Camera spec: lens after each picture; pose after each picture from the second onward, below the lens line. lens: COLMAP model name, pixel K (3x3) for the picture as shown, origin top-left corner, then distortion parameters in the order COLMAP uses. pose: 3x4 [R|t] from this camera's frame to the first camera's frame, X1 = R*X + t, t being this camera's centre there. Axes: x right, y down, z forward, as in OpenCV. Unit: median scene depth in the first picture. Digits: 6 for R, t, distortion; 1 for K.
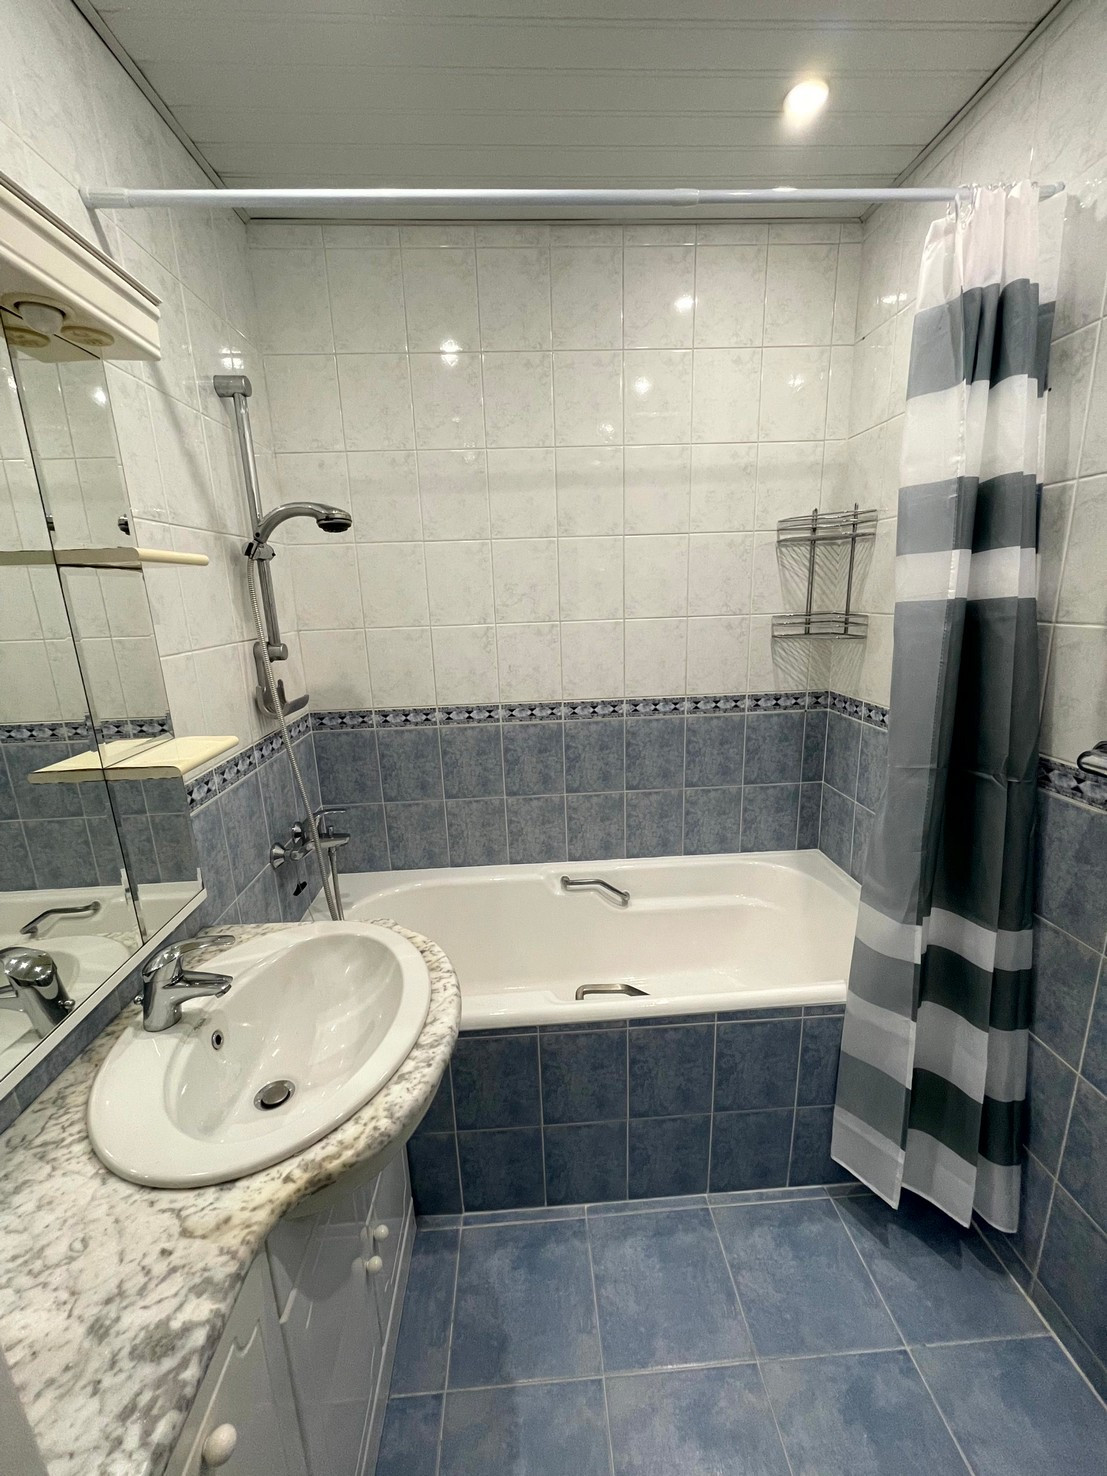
lens RADIAL K [[592.6, 0, 556.0], [0, 592.6, 732.9], [0, 0, 1]] dist [-0.003434, -0.000081]
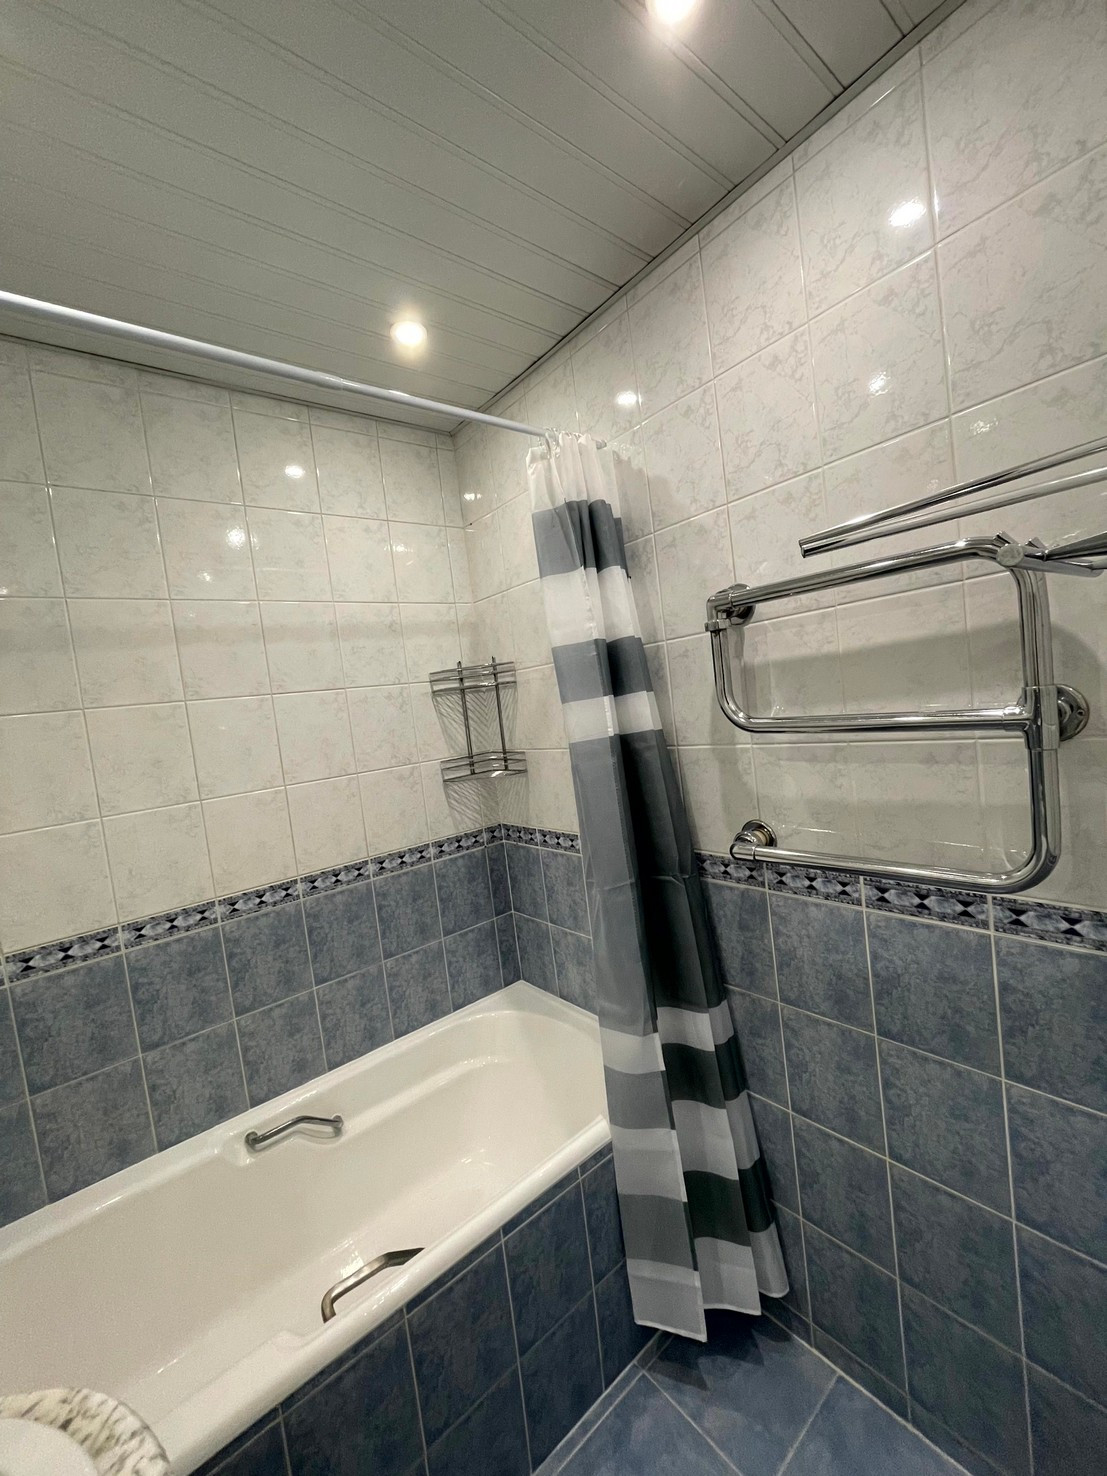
lens RADIAL K [[592.6, 0, 559.6], [0, 592.6, 733.2], [0, 0, 1]] dist [-0.003434, -0.000081]
pose [[0.803582, -0.095374, 0.587503, -0.087771], [0.224476, 0.962749, -0.150746, -0.061992], [-0.551241, 0.253017, 0.795057, 0.092204]]
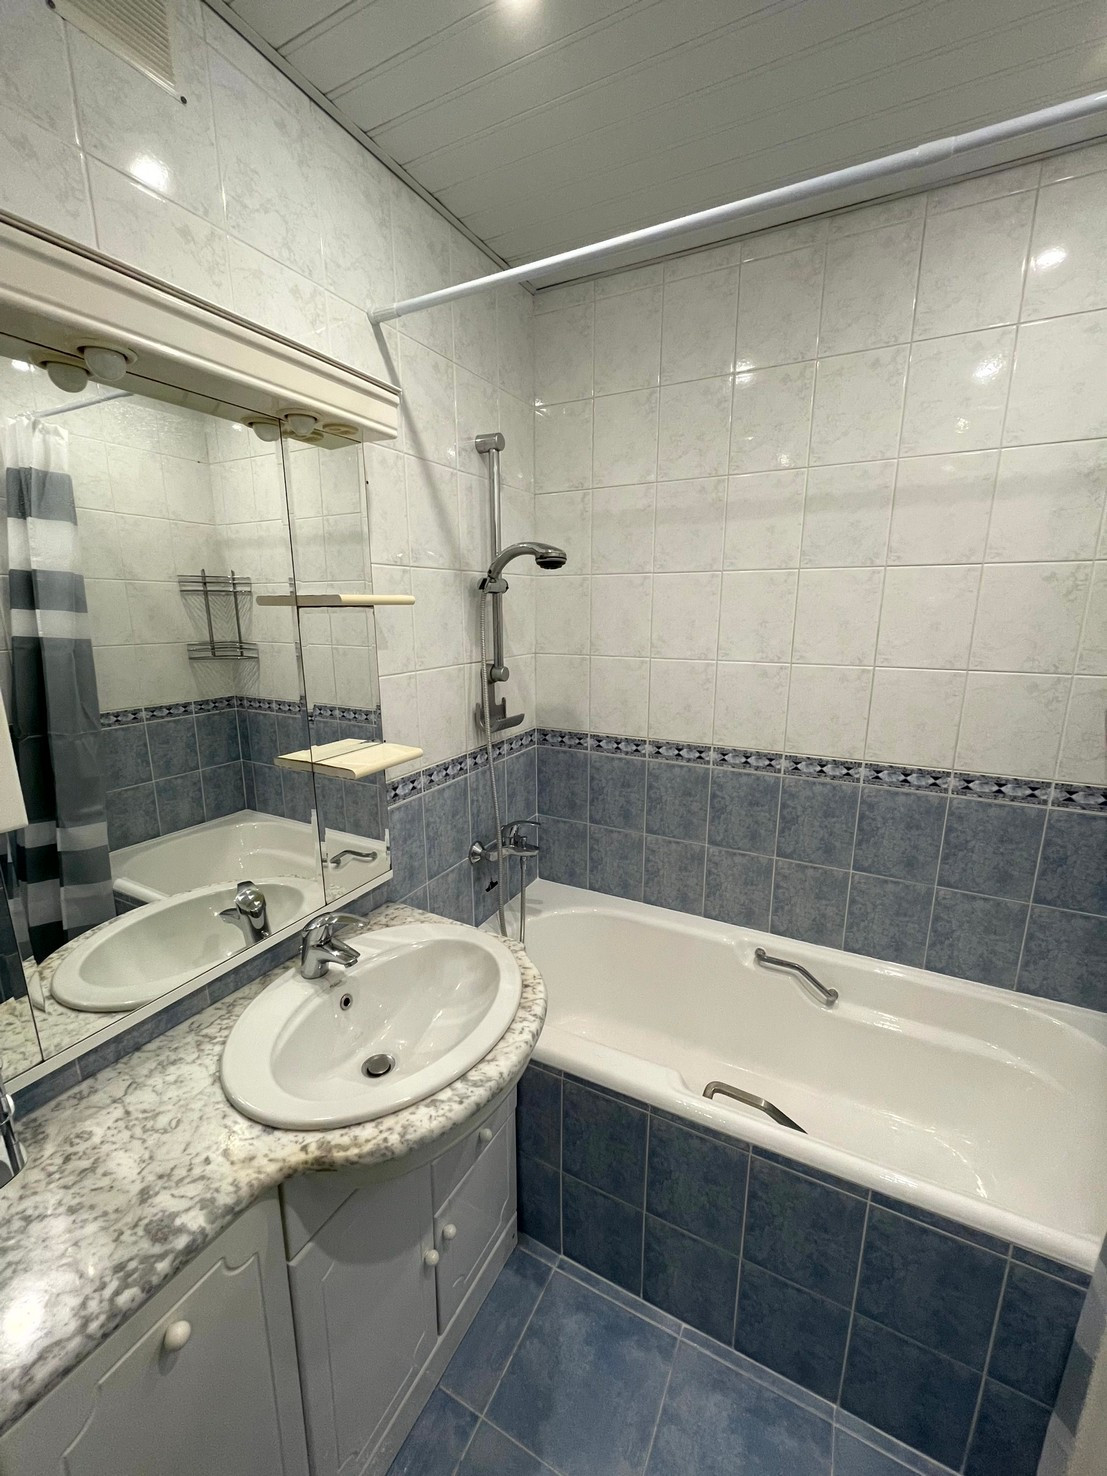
lens RADIAL K [[592.6, 0, 563.0], [0, 592.6, 734.2], [0, 0, 1]] dist [-0.003434, -0.000081]
pose [[0.859254, 0.137834, -0.492629, 0.220955], [-0.145852, 0.989054, 0.022333, -0.073727], [0.490316, 0.052661, 0.869953, 0.099567]]
